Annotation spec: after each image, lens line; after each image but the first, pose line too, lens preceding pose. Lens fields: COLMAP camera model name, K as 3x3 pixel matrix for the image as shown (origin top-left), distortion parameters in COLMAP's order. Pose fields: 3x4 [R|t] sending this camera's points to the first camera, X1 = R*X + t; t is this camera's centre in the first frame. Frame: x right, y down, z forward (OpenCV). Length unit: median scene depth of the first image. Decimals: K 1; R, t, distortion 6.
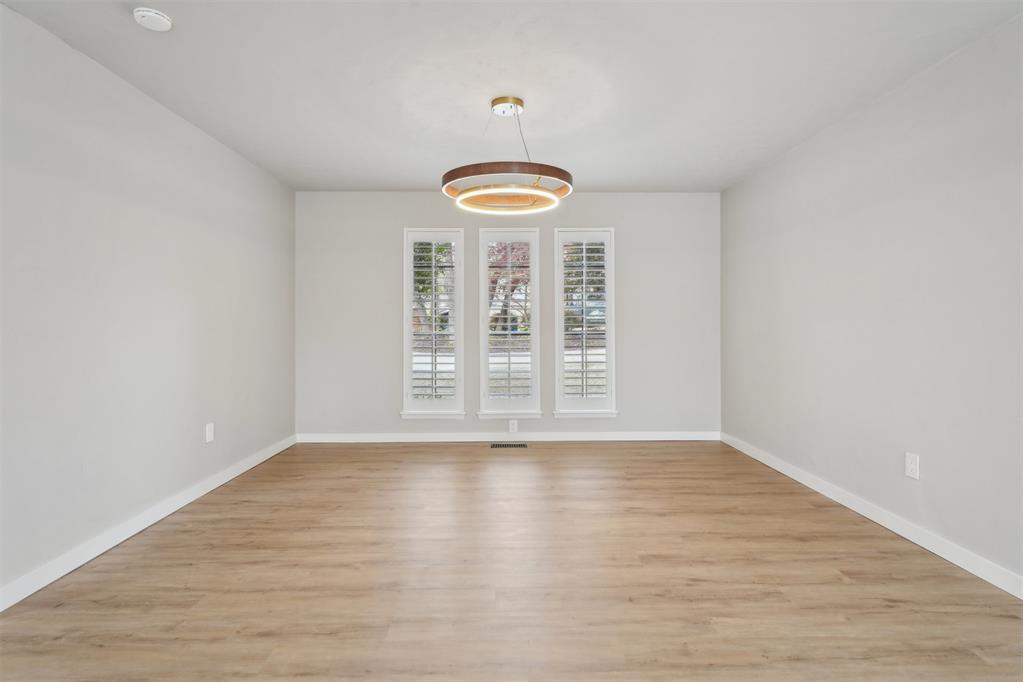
lens RADIAL K [[506.4, 0, 514.8], [0, 506.4, 334.7], [0, 0, 1]] dist [-0.003008, -0.000094]
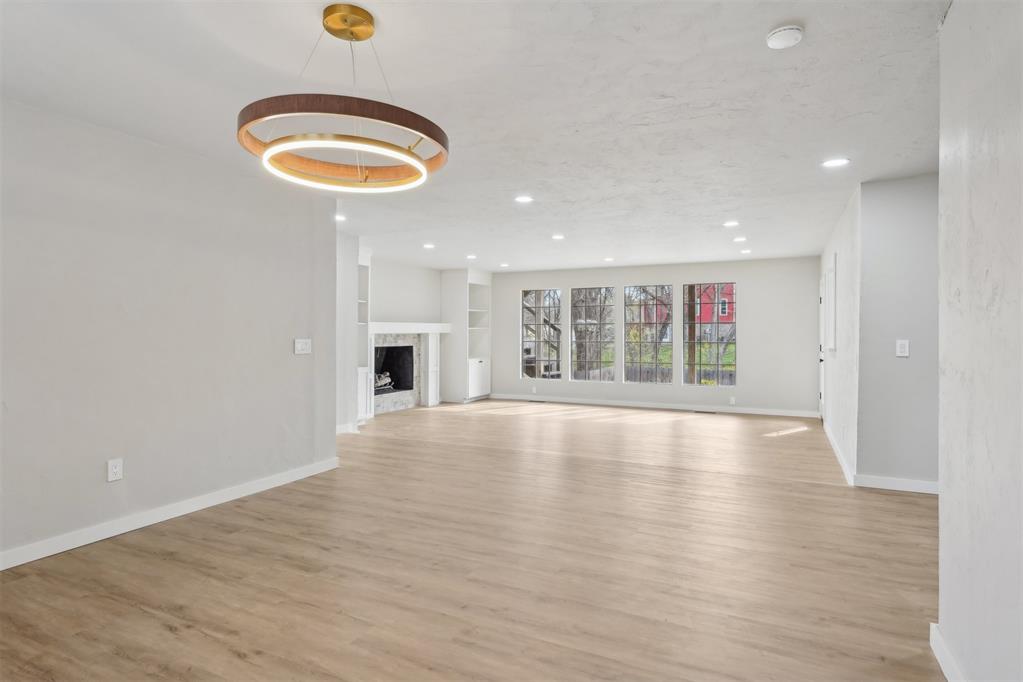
lens RADIAL K [[557.3, 0, 514.6], [0, 557.3, 335.0], [0, 0, 1]] dist [0.006316, 0.000671]
pose [[-0.888657, -0.005563, 0.458539, -0.538680], [0.005825, 0.999709, 0.023417, -0.062252], [-0.458536, 0.023481, -0.888366, 1.546985]]
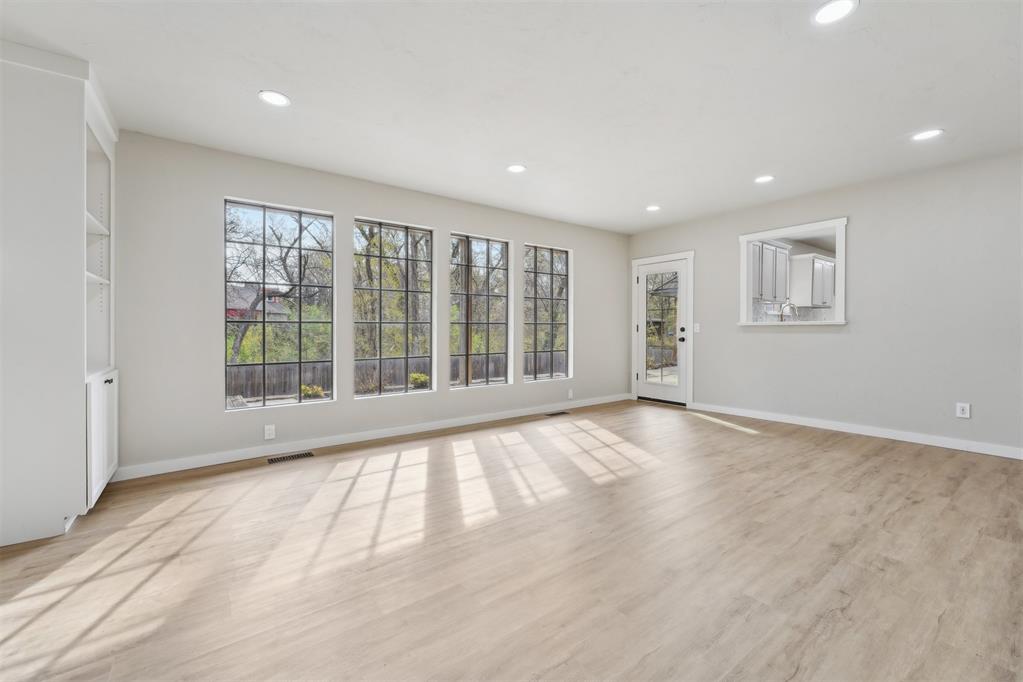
lens RADIAL K [[420.4, 0, 519.4], [0, 420.4, 339.0], [0, 0, 1]] dist [-0.006676, 0.001566]
pose [[-0.813038, 0.014304, -0.582036, 1.177633], [-0.010023, 0.999206, 0.038558, 0.067143], [0.582125, 0.037183, -0.812249, -0.406485]]
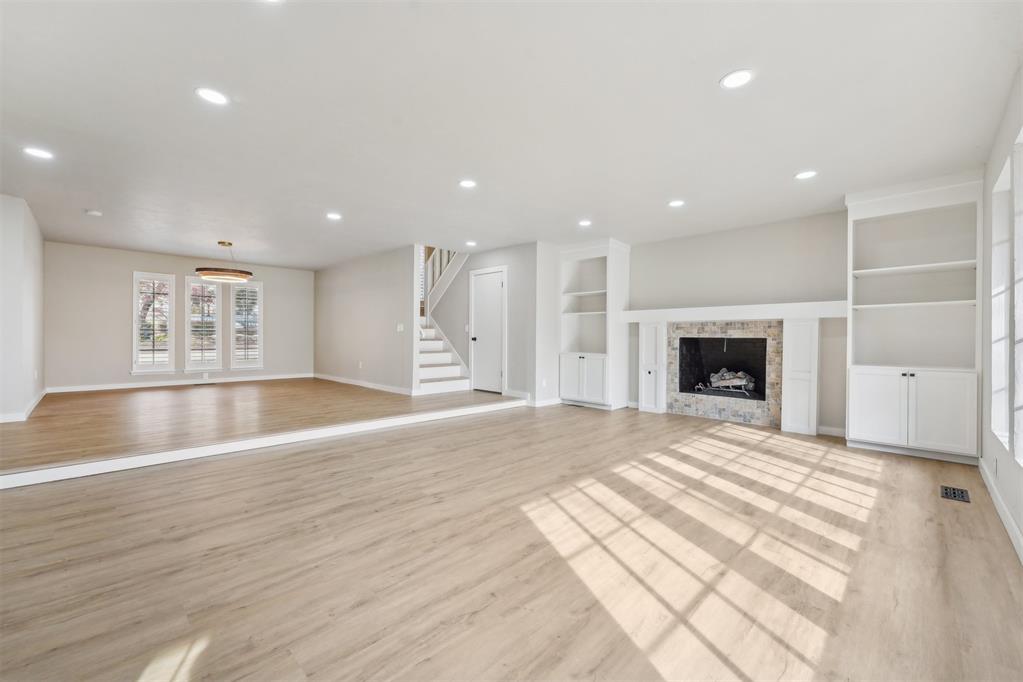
lens RADIAL K [[420.4, 0, 508.2], [0, 420.4, 338.9], [0, 0, 1]] dist [-0.006676, 0.001566]
pose [[0.730725, 0.005624, 0.682649, -0.448368], [0.003391, 0.999924, -0.011868, 0.100319], [-0.682664, 0.010987, 0.730650, -1.752957]]
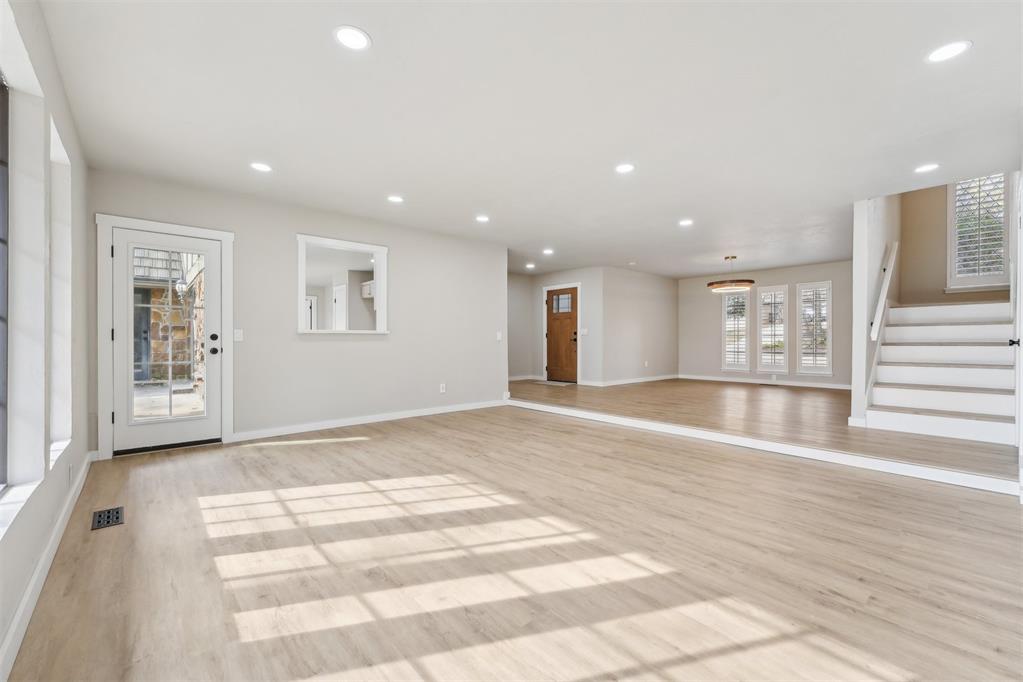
lens RADIAL K [[420.4, 0, 511.0], [0, 420.4, 342.2], [0, 0, 1]] dist [-0.006676, 0.001566]
pose [[0.633354, 0.008051, -0.773820, 1.147146], [-0.016588, 0.999857, -0.003174, 0.096592], [0.773684, 0.014846, 0.633397, -1.702394]]
